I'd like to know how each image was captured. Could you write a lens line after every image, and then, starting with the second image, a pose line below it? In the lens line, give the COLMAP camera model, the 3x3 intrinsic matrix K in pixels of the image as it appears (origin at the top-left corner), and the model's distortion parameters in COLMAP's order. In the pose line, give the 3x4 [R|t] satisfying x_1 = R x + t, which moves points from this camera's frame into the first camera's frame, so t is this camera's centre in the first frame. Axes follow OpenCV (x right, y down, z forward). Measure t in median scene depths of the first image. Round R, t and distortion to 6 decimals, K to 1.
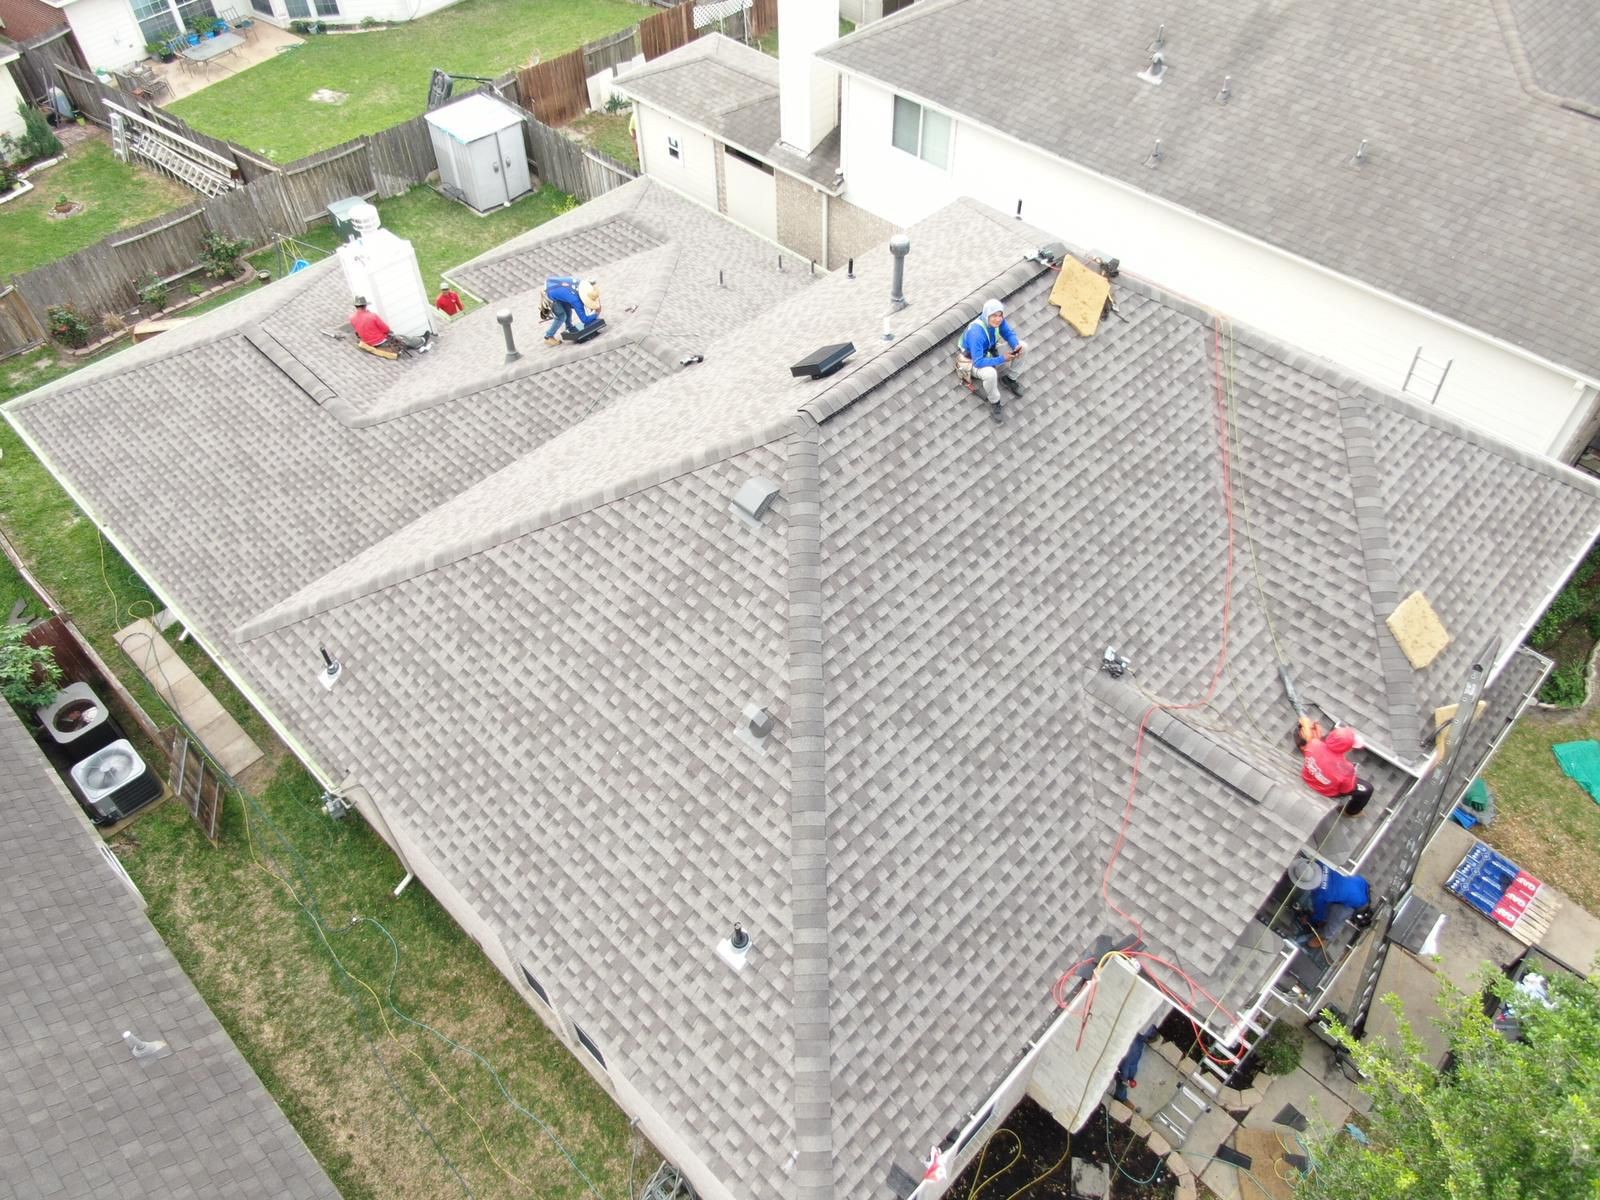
lens RADIAL K [[1161.7, 0, 800.0], [0, 1161.7, 599.0], [0, 0, 1]] dist [-0.009970, -0.002004]
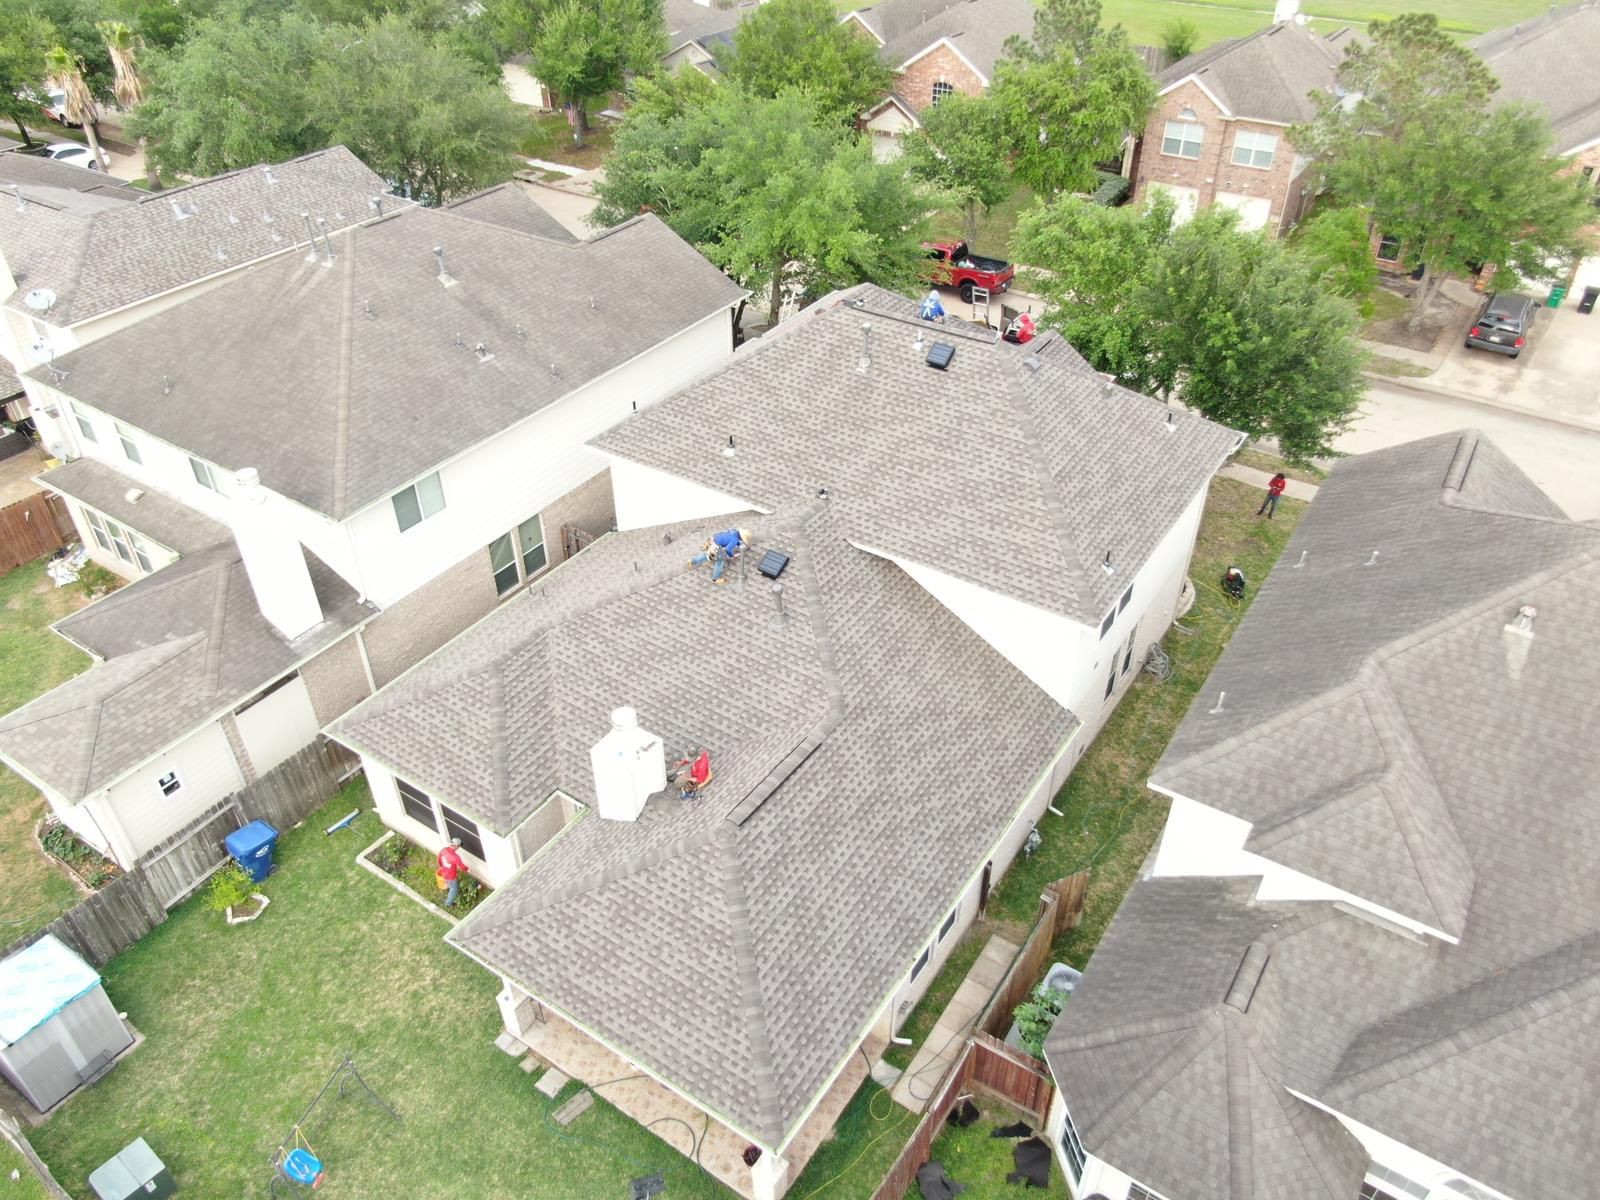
lens RADIAL K [[1161.7, 0, 805.6], [0, 1161.7, 599.7], [0, 0, 1]] dist [-0.009970, -0.002004]
pose [[-0.186012, -0.580851, 0.792472, -1.241668], [0.740071, 0.447698, 0.501858, -0.826653], [-0.646292, 0.679837, 0.346594, 0.468981]]
